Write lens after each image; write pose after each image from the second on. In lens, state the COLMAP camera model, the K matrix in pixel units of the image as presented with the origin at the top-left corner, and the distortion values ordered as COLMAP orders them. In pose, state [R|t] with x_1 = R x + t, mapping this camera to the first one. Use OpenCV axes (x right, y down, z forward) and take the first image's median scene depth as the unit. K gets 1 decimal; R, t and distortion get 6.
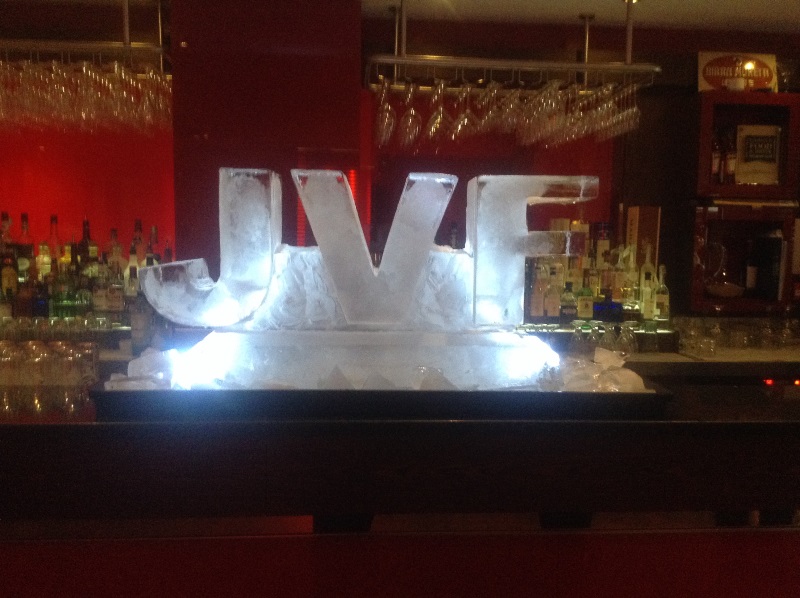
lens RADIAL K [[763.6, 0, 401.5], [0, 763.6, 299.5], [0, 0, 1]] dist [0.014510, 0.000000]
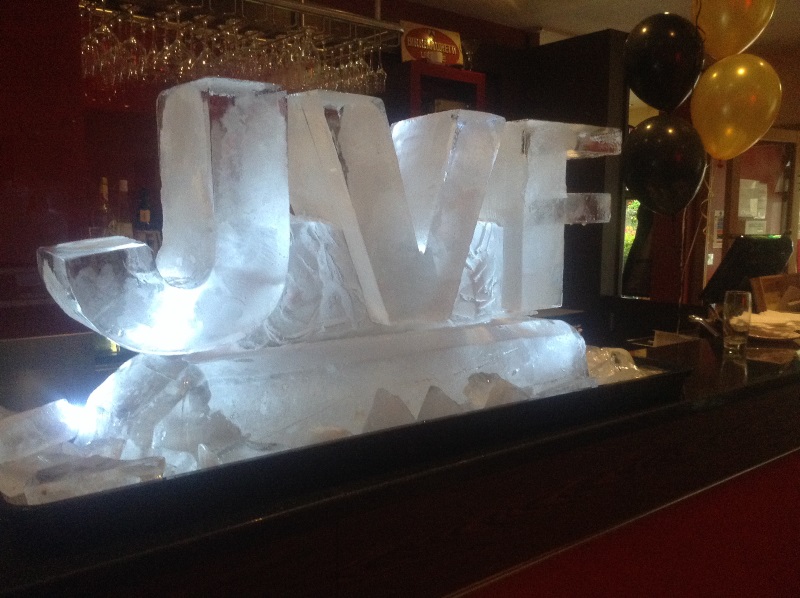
lens RADIAL K [[763.6, 0, 399.2], [0, 763.6, 300.4], [0, 0, 1]] dist [0.014510, 0.000000]
pose [[0.838674, -0.067307, 0.540459, -0.419447], [0.050266, 0.997665, 0.046244, -0.021925], [-0.542310, -0.011617, 0.840098, 0.412689]]
